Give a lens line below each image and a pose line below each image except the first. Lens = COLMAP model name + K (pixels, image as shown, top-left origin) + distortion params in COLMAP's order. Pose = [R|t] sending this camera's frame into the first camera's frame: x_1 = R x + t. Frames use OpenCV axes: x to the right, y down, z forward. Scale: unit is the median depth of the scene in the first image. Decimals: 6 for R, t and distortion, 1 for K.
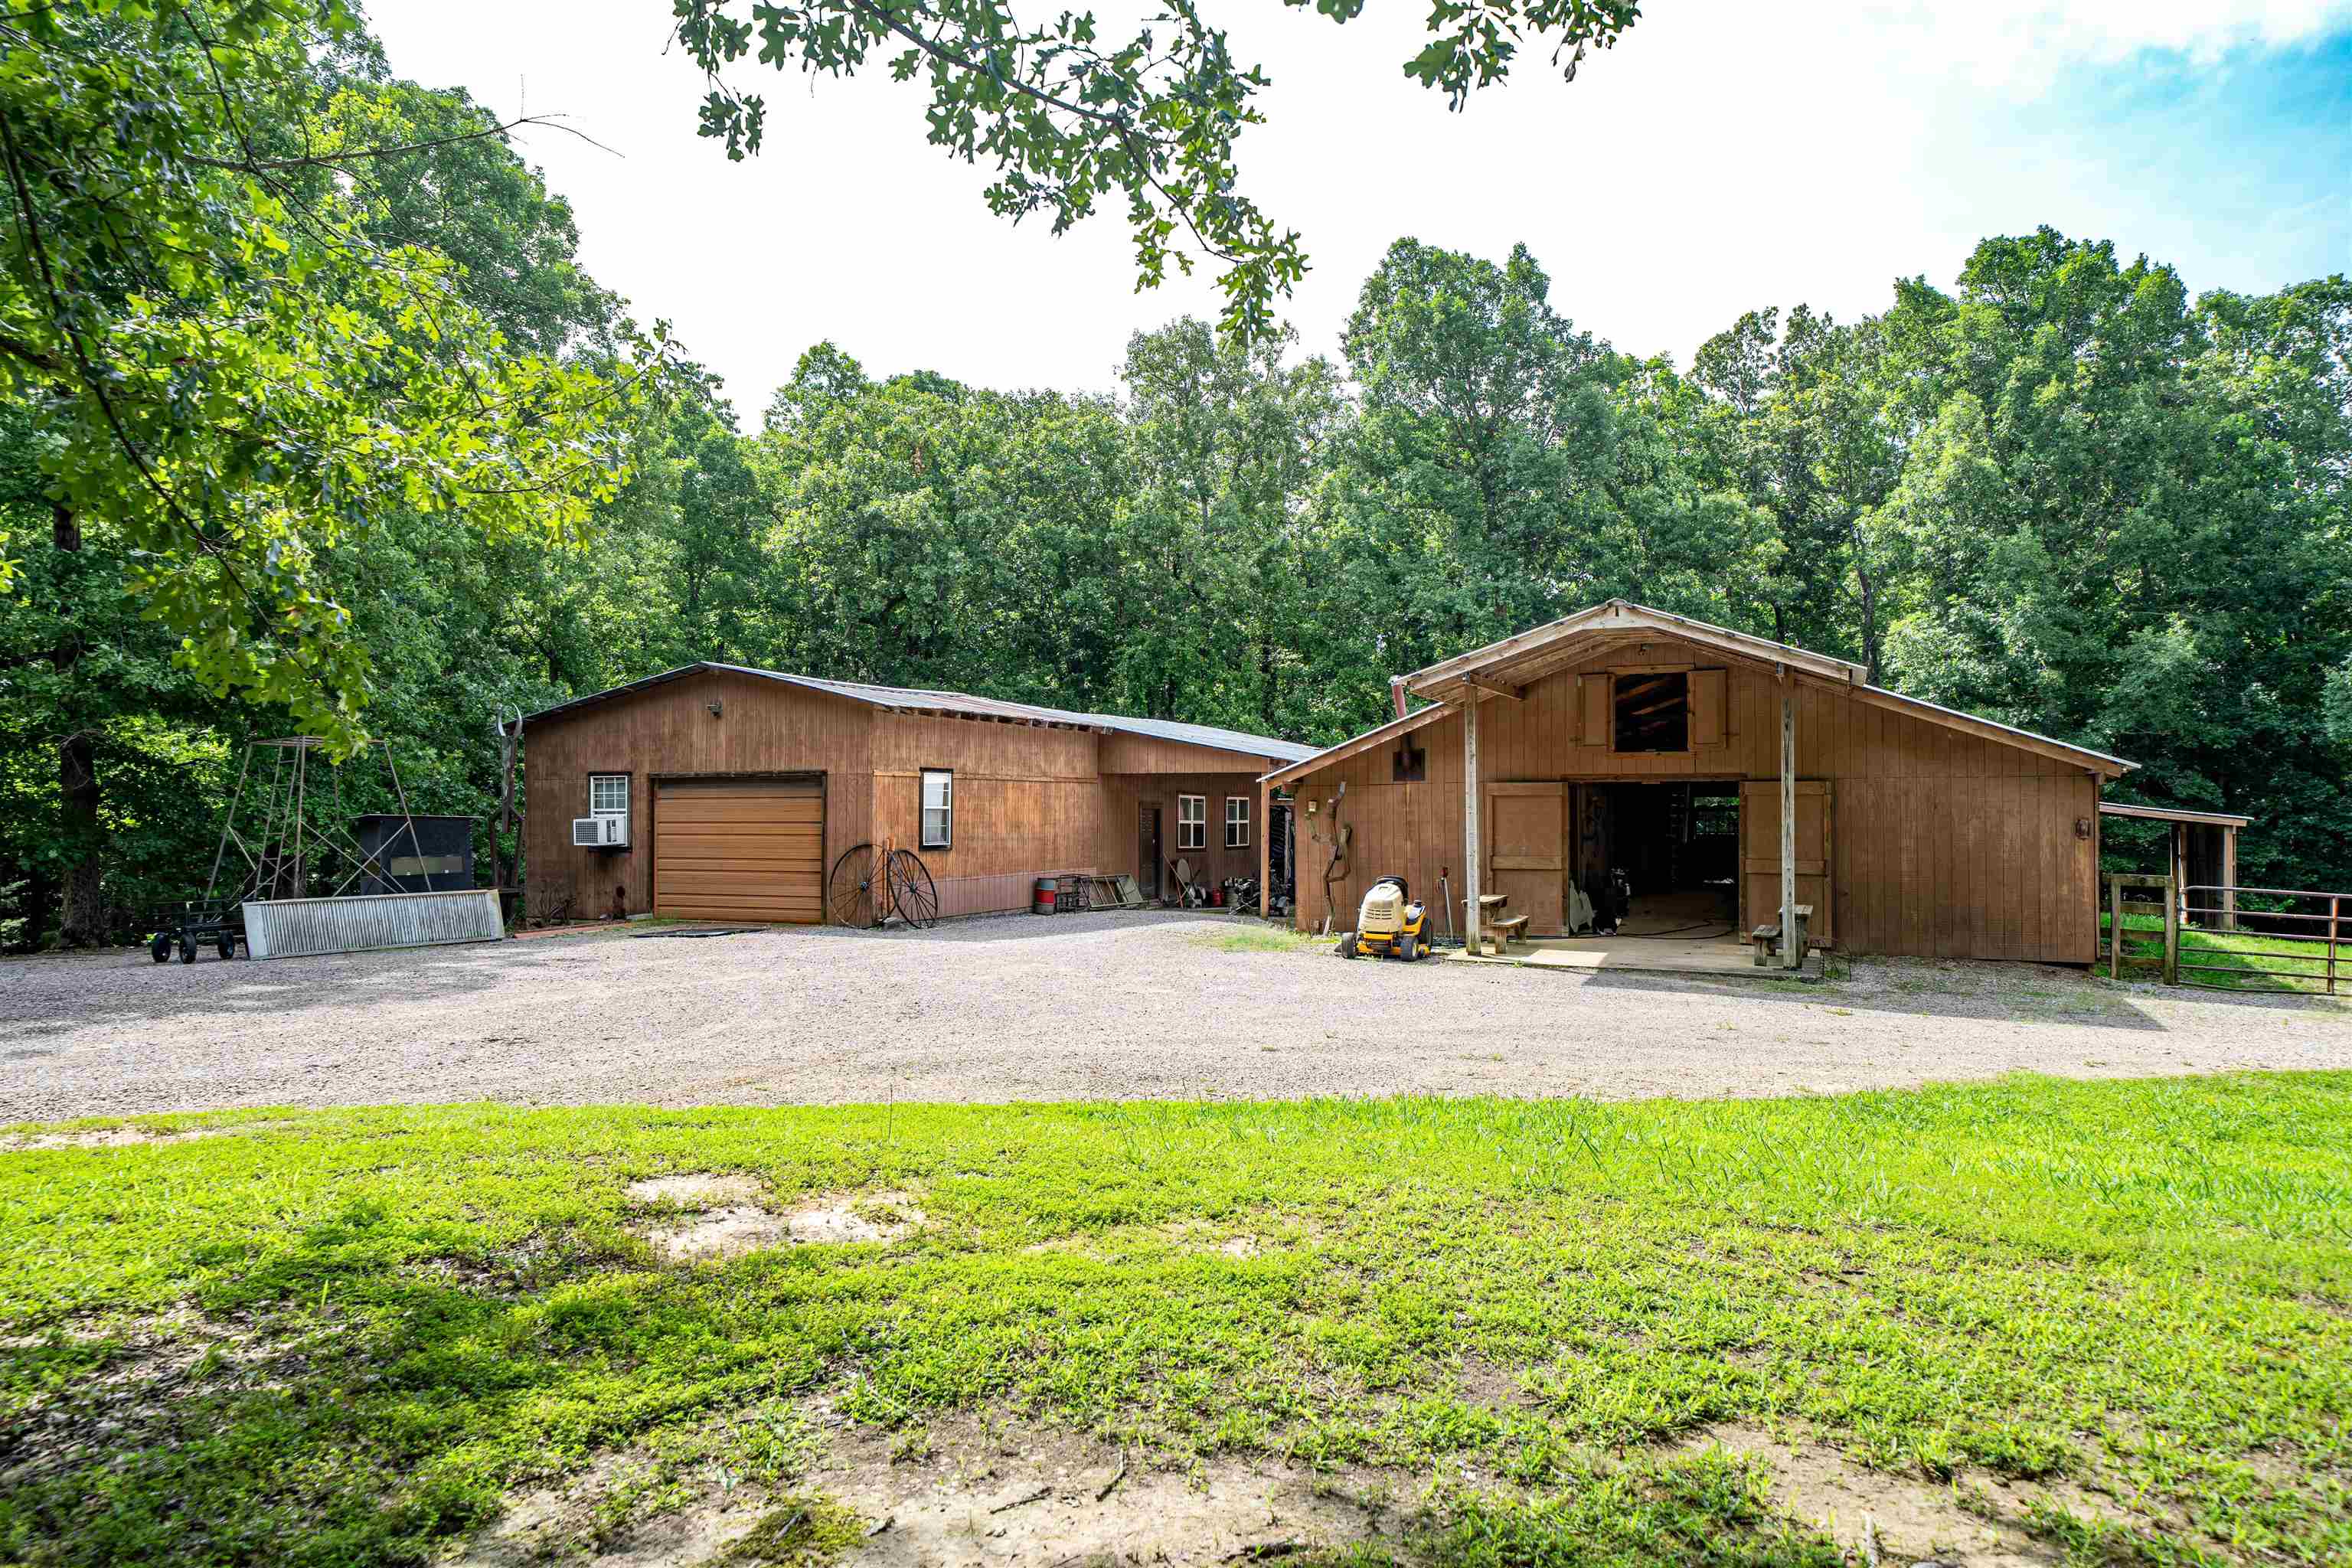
lens RADIAL K [[1589.3, 0, 1179.6], [0, 1589.3, 747.4], [0, 0, 1]] dist [0.044059, -0.001335]
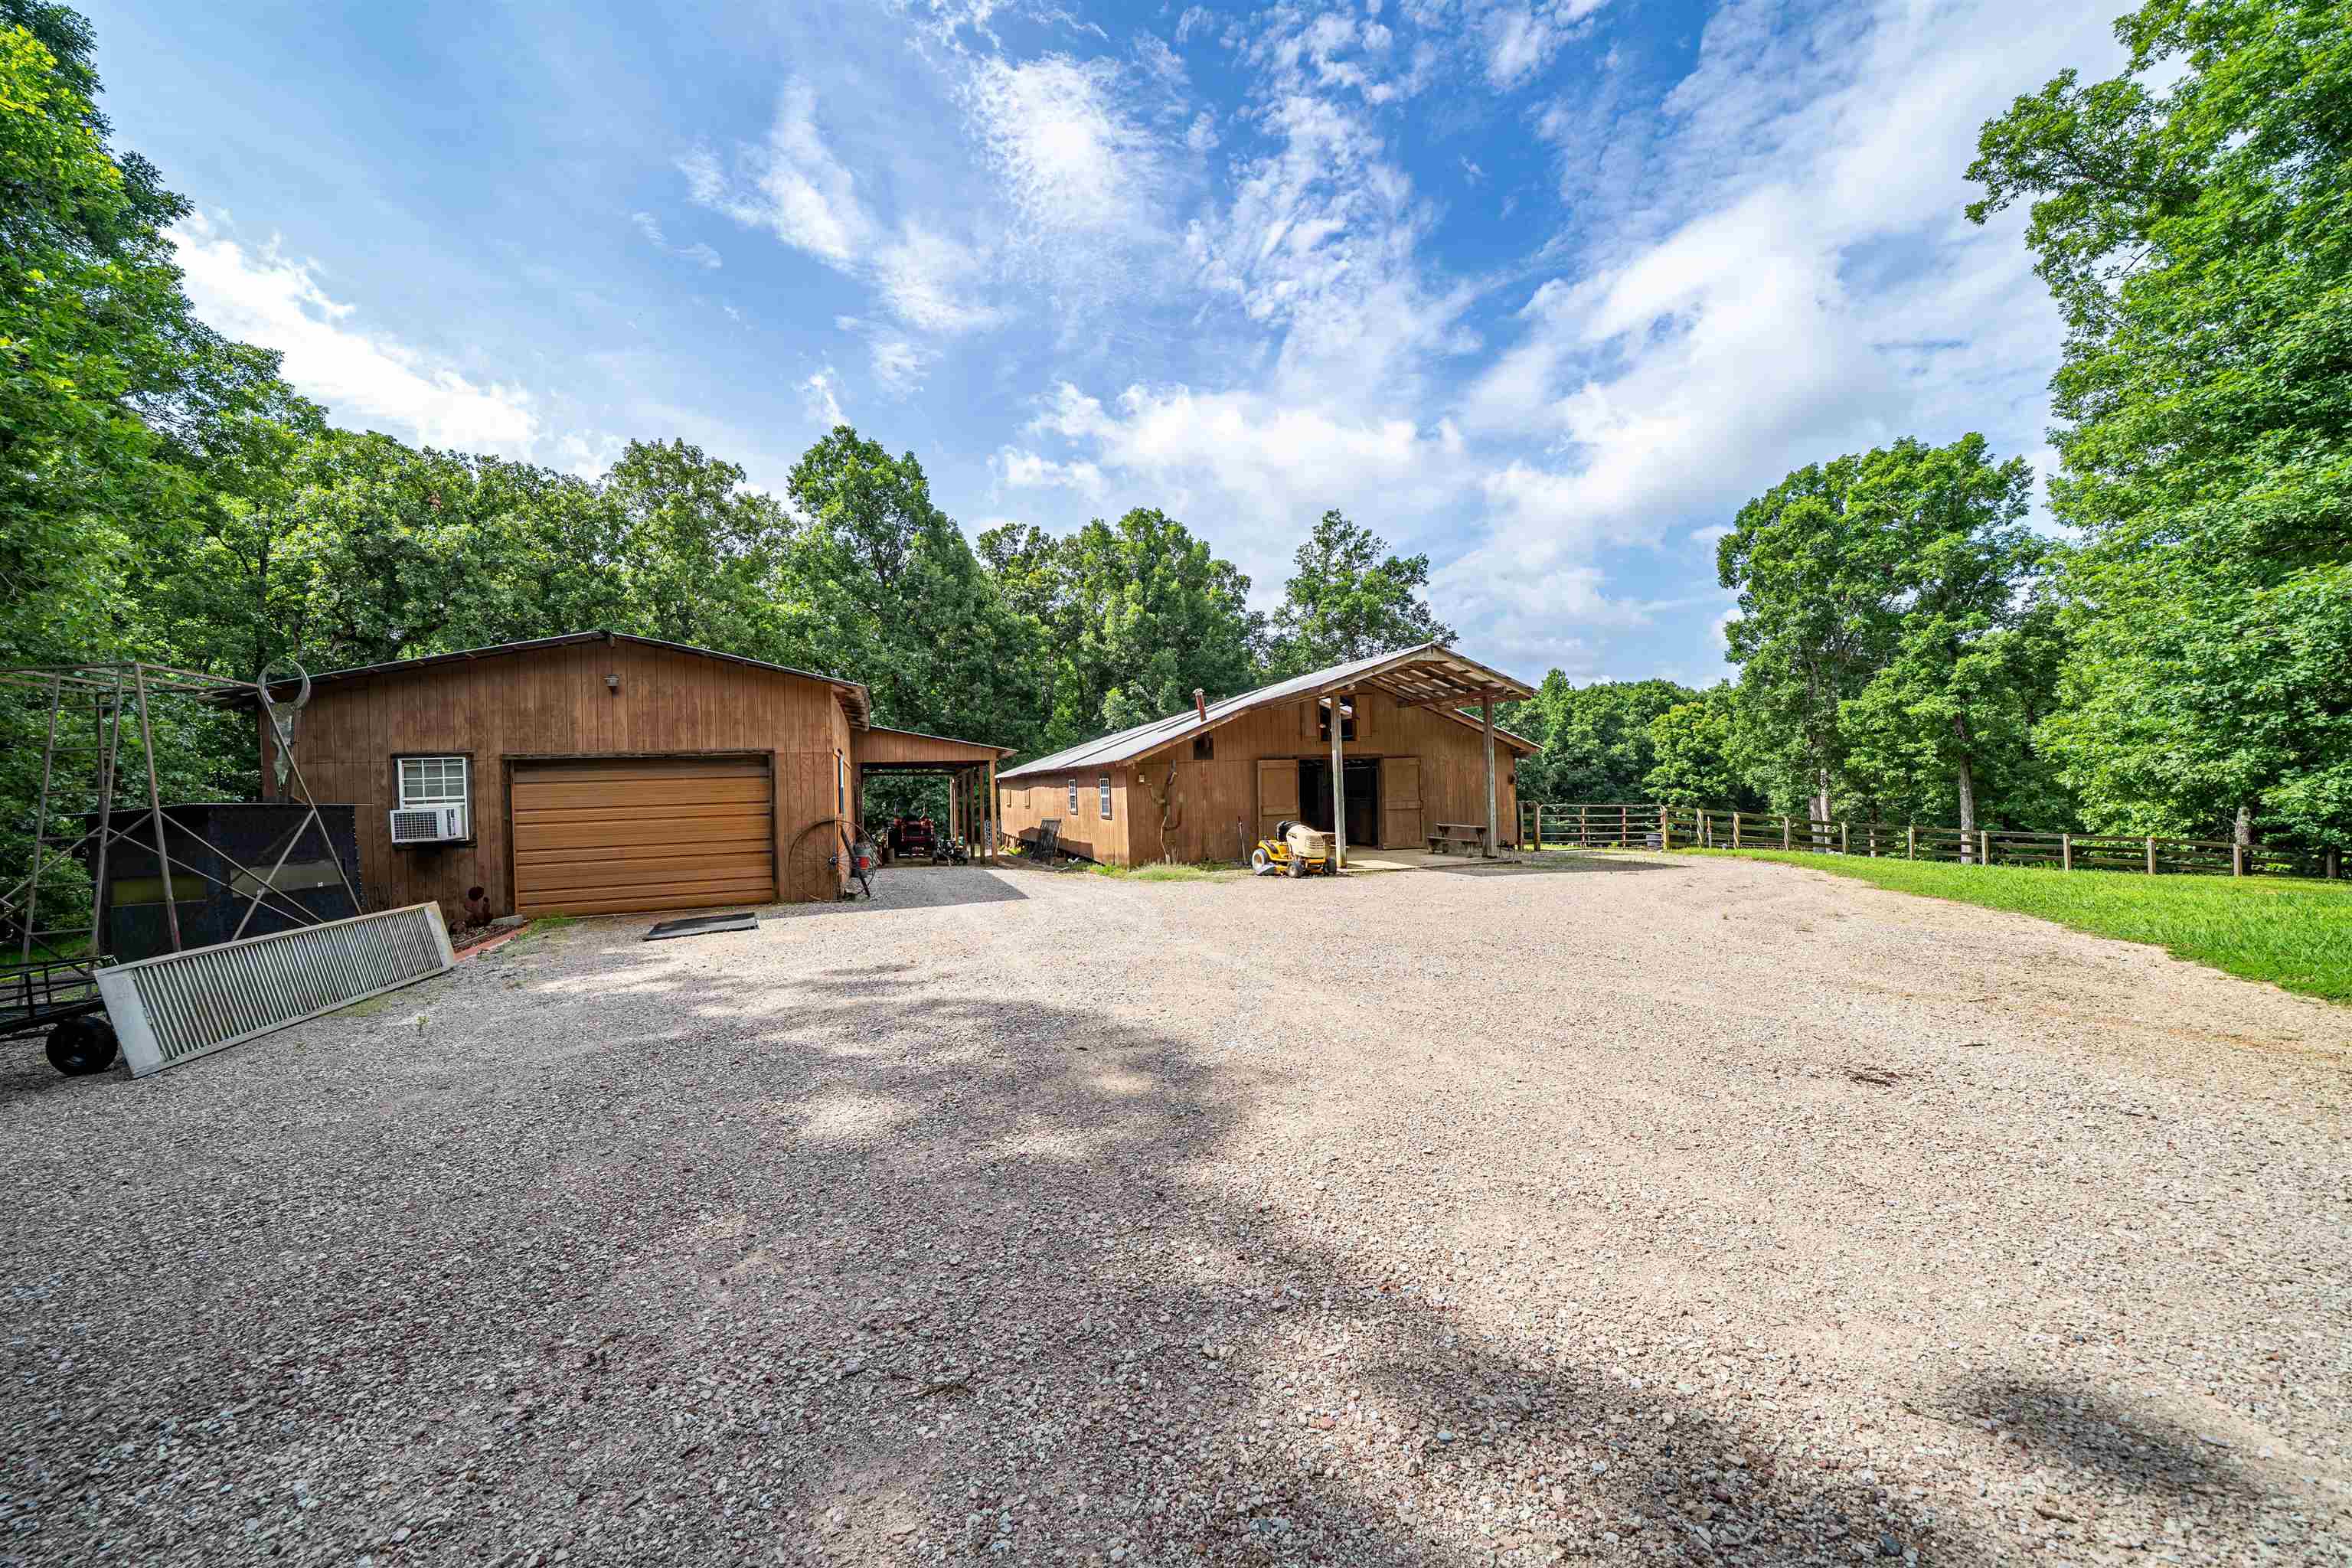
lens RADIAL K [[806.9, 0, 1173.8], [0, 806.9, 787.7], [0, 0, 1]] dist [-0.021751, -0.000019]
pose [[0.716145, -0.022390, 0.697593, -0.372644], [0.002877, 0.999572, 0.029129, 0.022697], [-0.697946, -0.018854, 0.715902, 0.433407]]
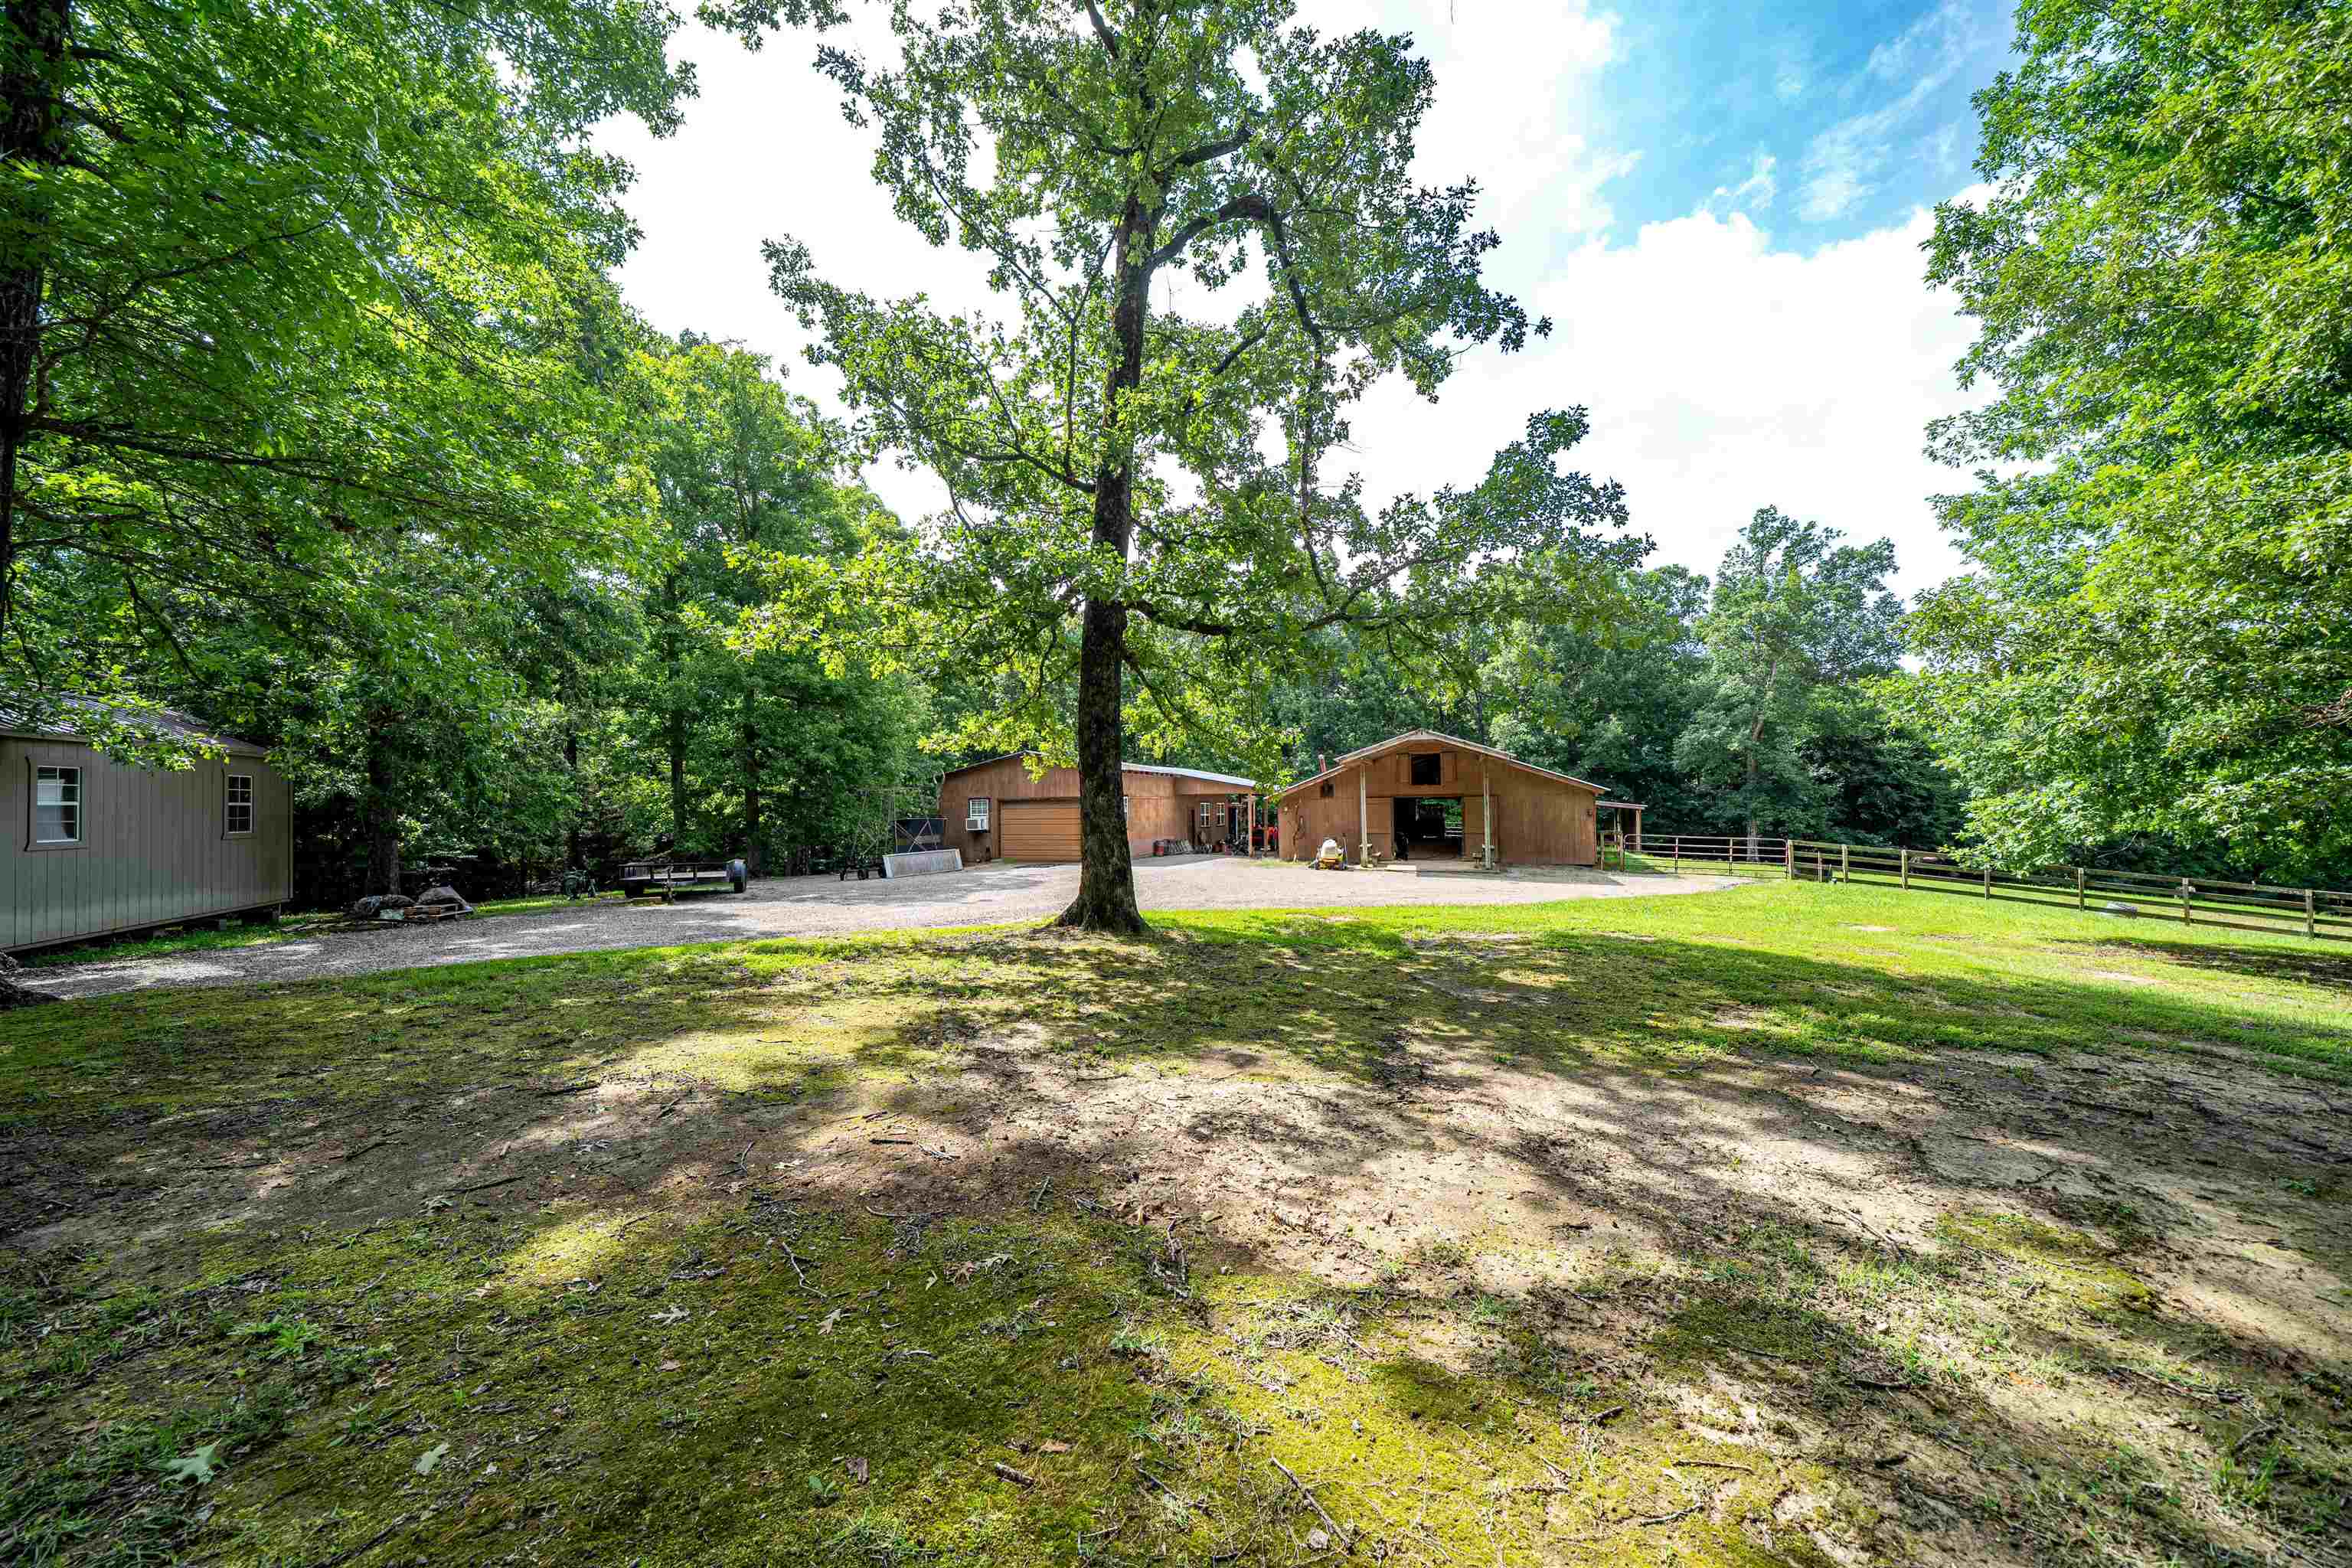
lens RADIAL K [[814.0, 0, 1161.8], [0, 814.0, 791.5], [0, 0, 1]] dist [-0.030086, 0.004255]
pose [[0.998702, -0.015410, 0.048540, -0.148817], [0.014342, 0.999649, 0.022258, -0.018136], [-0.048866, -0.021533, 0.998573, -0.206252]]
